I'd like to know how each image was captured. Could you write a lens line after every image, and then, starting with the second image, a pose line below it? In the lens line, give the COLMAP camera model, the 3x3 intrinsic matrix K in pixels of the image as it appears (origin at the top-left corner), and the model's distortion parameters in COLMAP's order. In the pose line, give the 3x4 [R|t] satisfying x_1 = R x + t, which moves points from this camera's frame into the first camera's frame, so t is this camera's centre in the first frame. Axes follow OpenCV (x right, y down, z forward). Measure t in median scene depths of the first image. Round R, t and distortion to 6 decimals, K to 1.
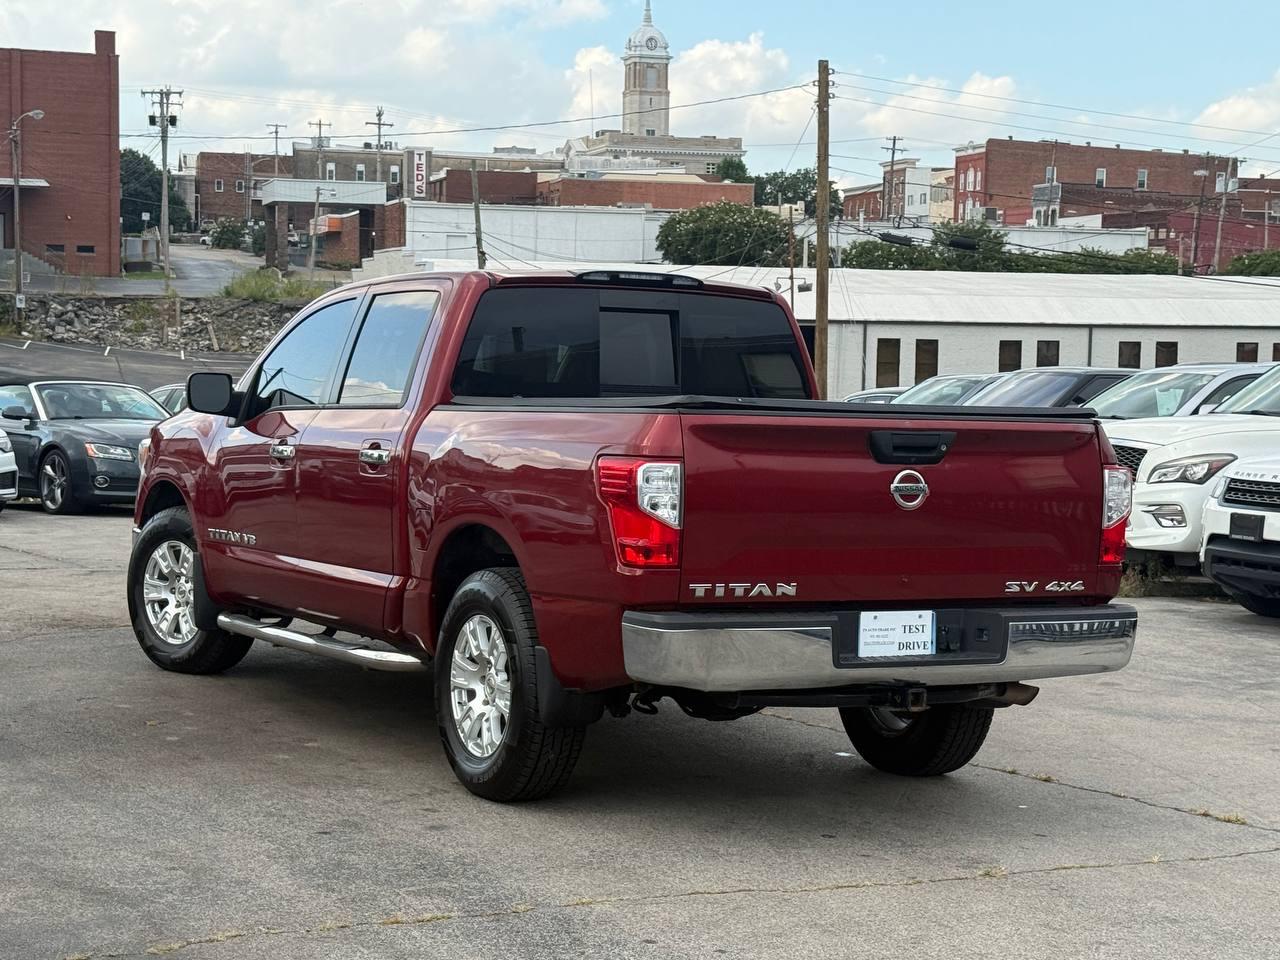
lens RADIAL K [[2328.1, 0, 602.2], [0, 2328.1, 475.9], [0, 0, 1]] dist [0.236449, -0.021792]
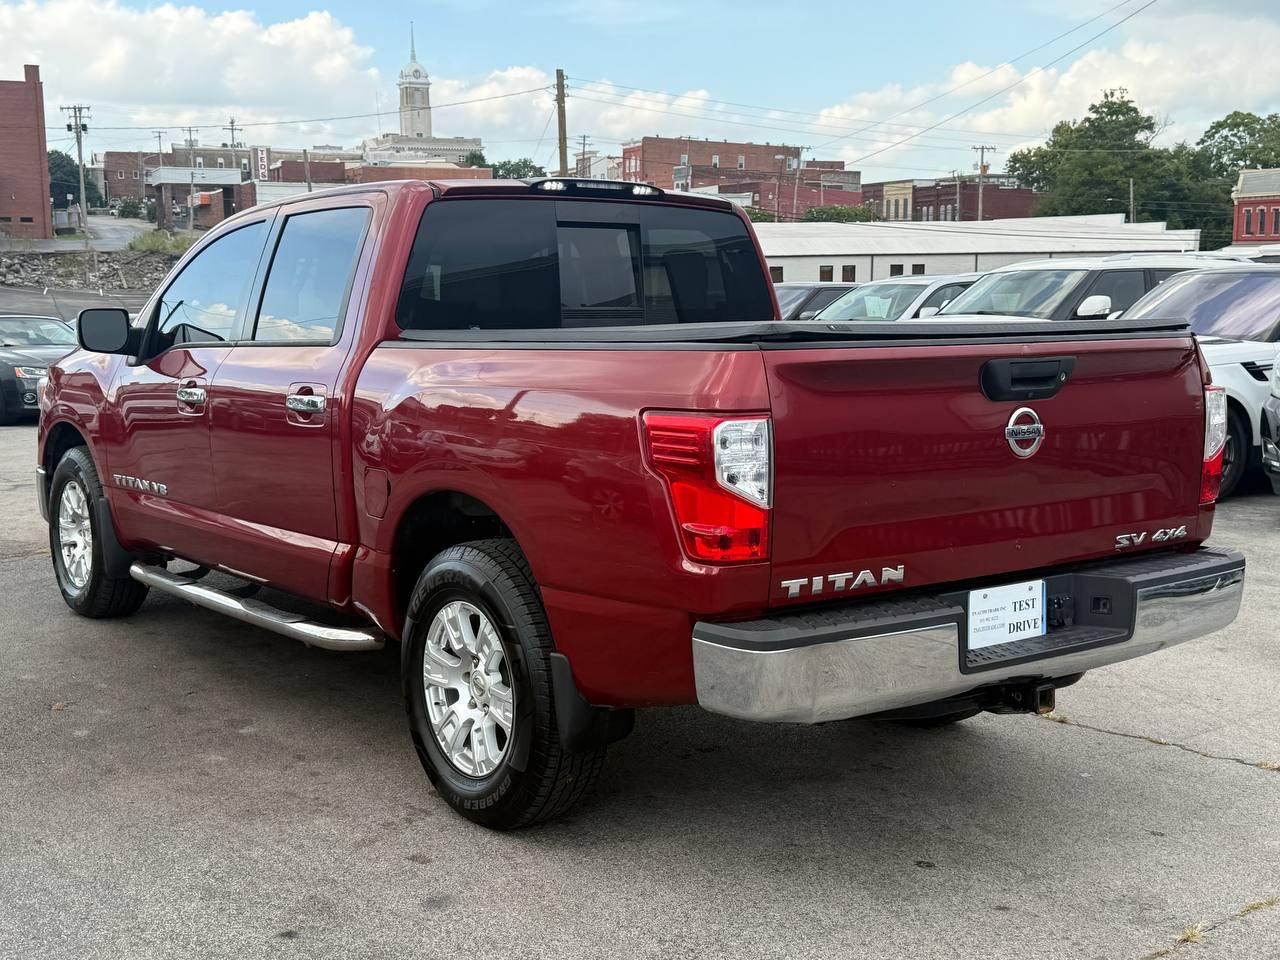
lens RADIAL K [[1509.4, 0, 626.0], [0, 1509.4, 476.9], [0, 0, 1]] dist [0.239076, -0.539187]
pose [[0.988539, -0.048730, 0.142882, -0.062464], [0.037817, 0.996226, 0.078126, -0.020497], [-0.146150, -0.071827, 0.986651, 0.426276]]
